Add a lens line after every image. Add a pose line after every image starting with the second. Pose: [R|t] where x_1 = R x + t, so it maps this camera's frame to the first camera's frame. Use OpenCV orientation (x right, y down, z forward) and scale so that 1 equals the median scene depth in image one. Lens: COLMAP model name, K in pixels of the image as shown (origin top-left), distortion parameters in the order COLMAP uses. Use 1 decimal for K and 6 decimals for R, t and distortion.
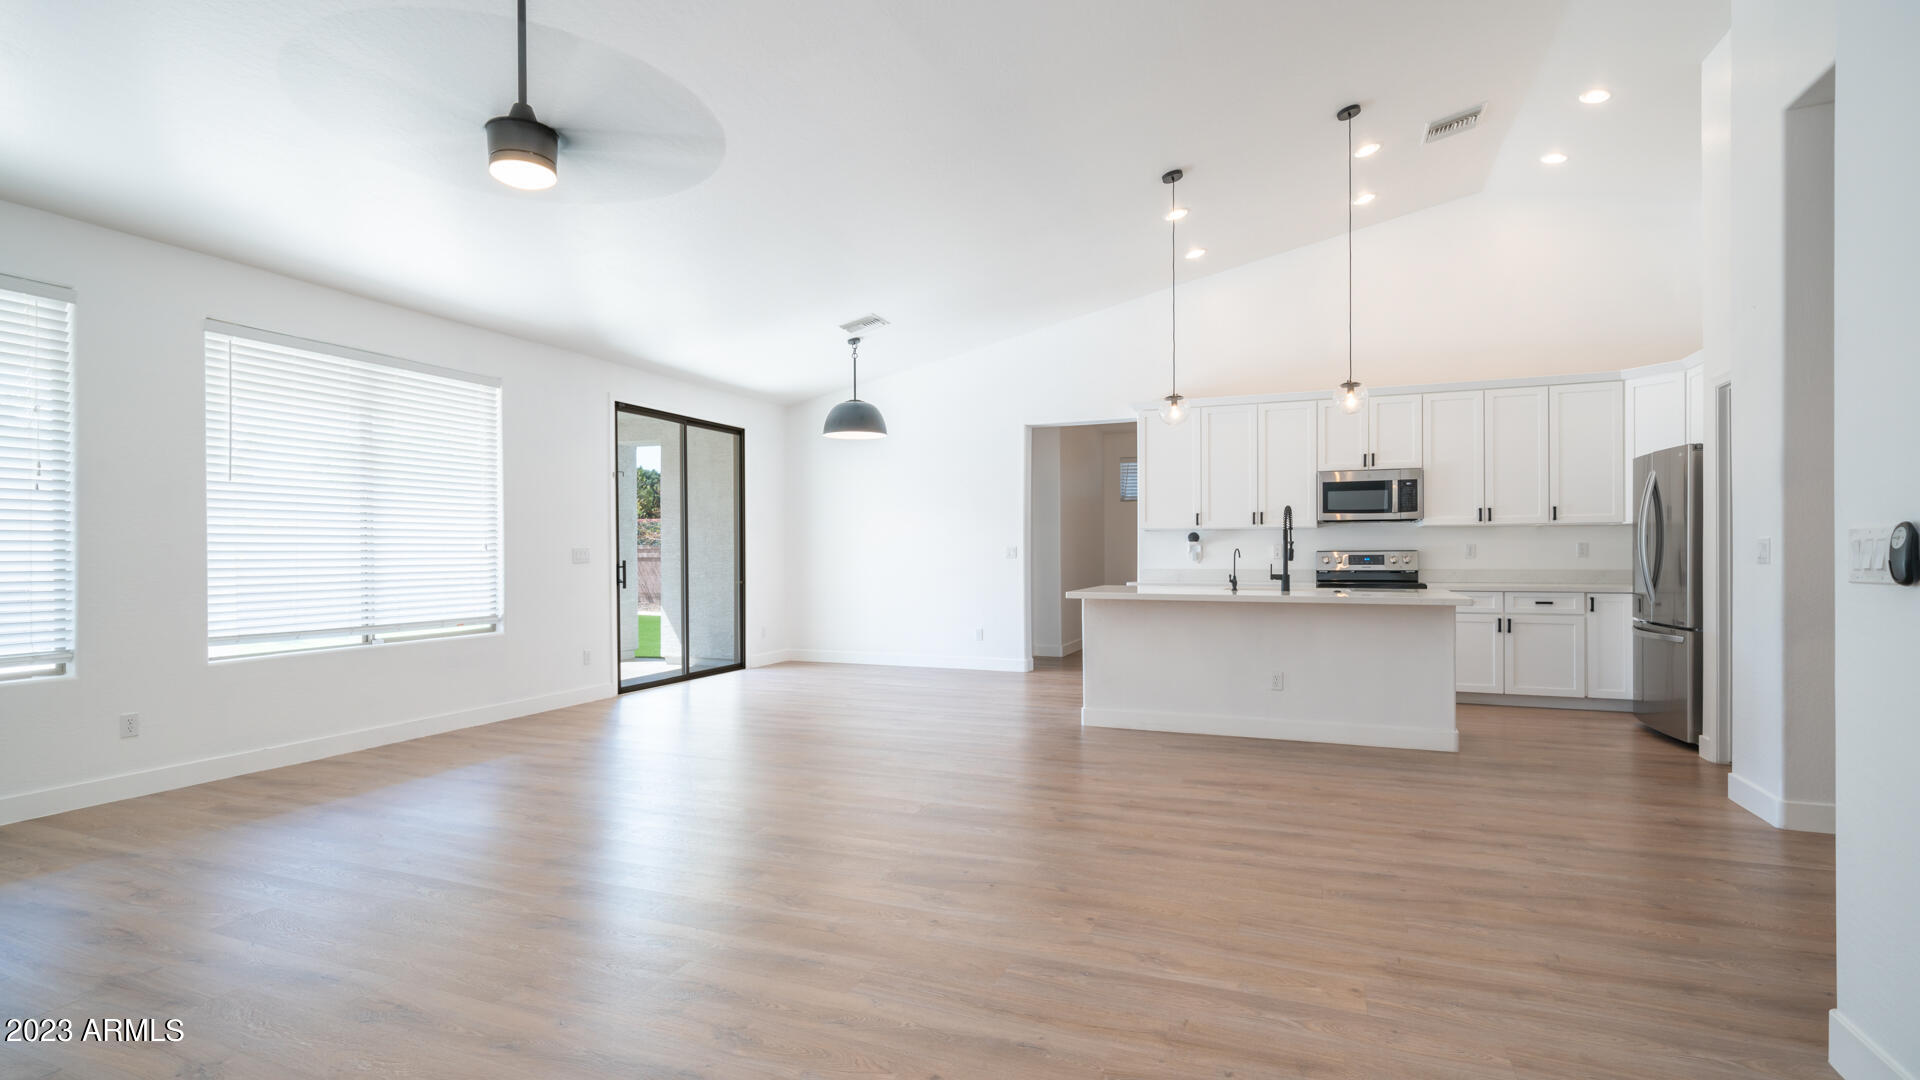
lens RADIAL K [[910.3, 0, 960.0], [0, 910.3, 540.0], [0, 0, 1]] dist [0.001977, 0.000481]
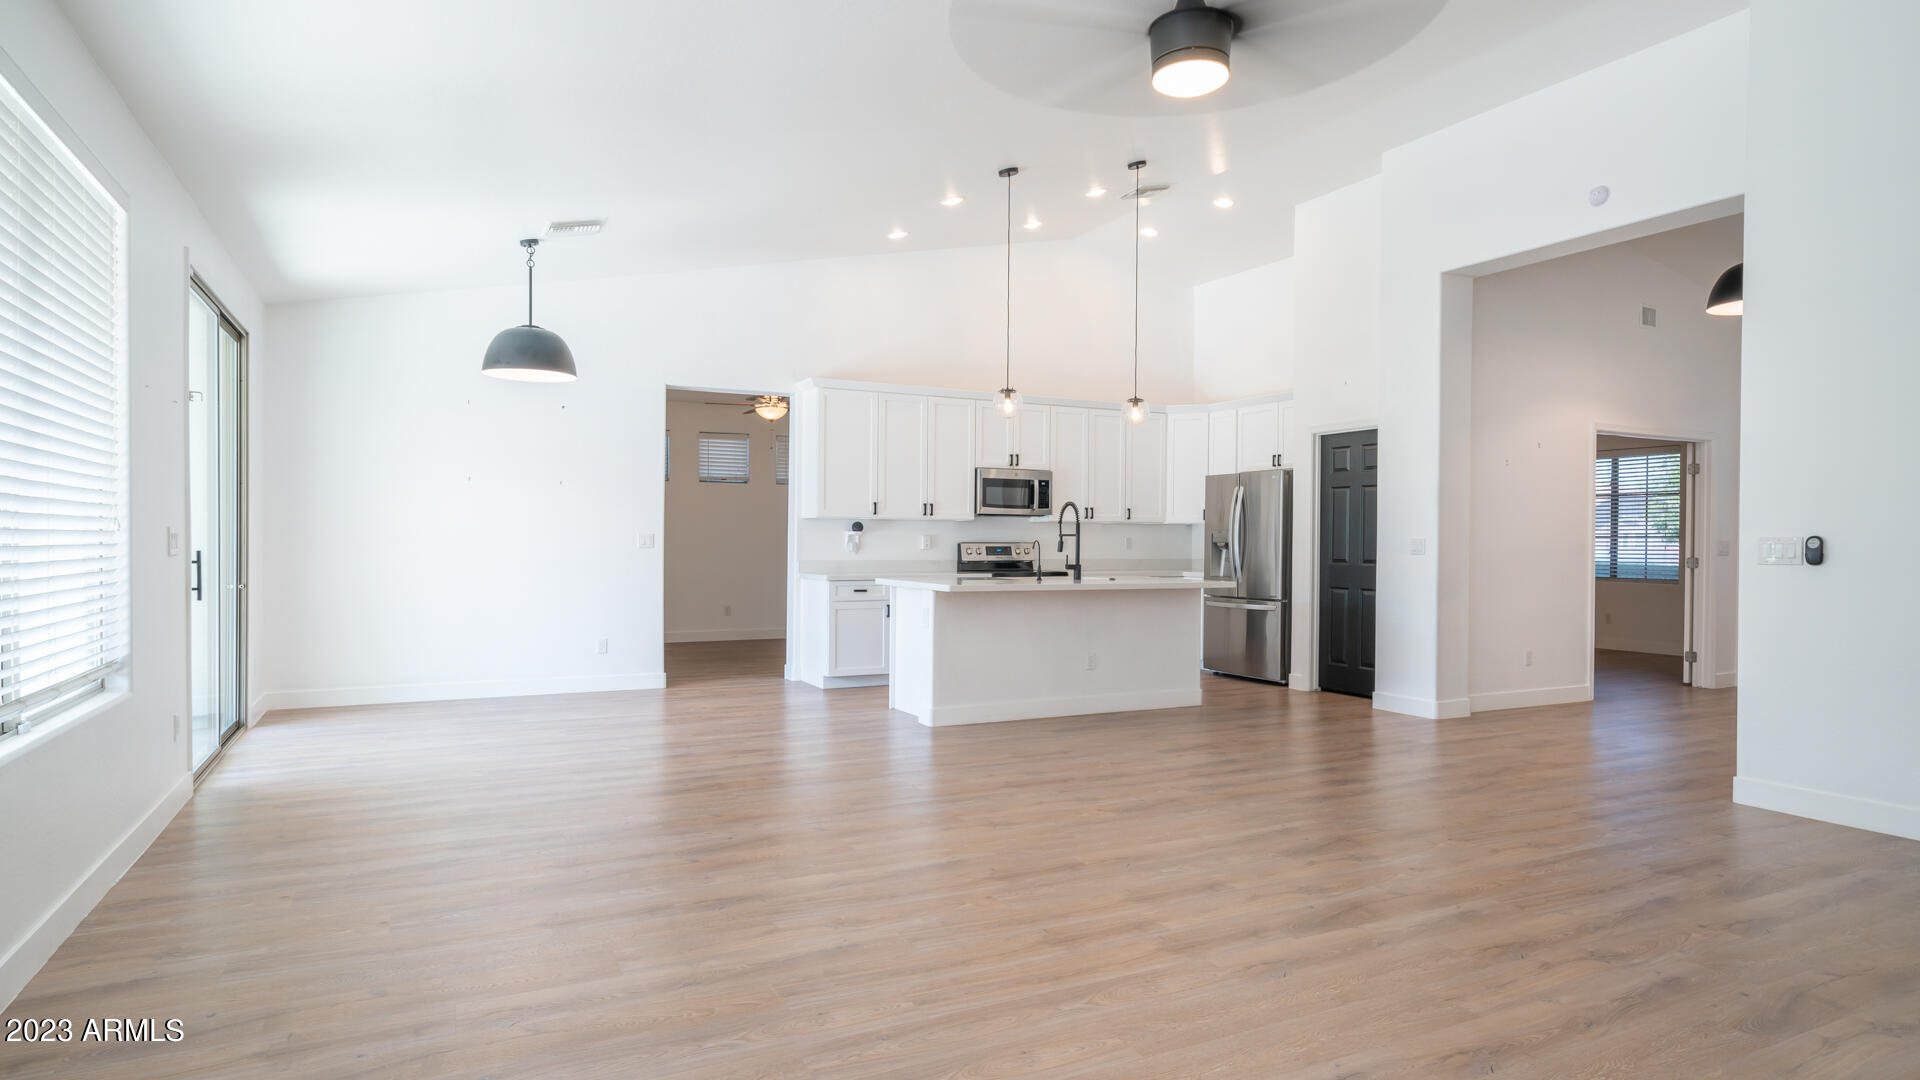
lens RADIAL K [[1042.2, 0, 960.0], [0, 1042.2, 540.0], [0, 0, 1]] dist [0.008349, 0.000745]
pose [[0.656410, 0.009183, 0.754348, -0.551088], [-0.018966, 0.999811, 0.004333, 0.004265], [-0.754165, -0.017151, 0.656460, 0.226490]]
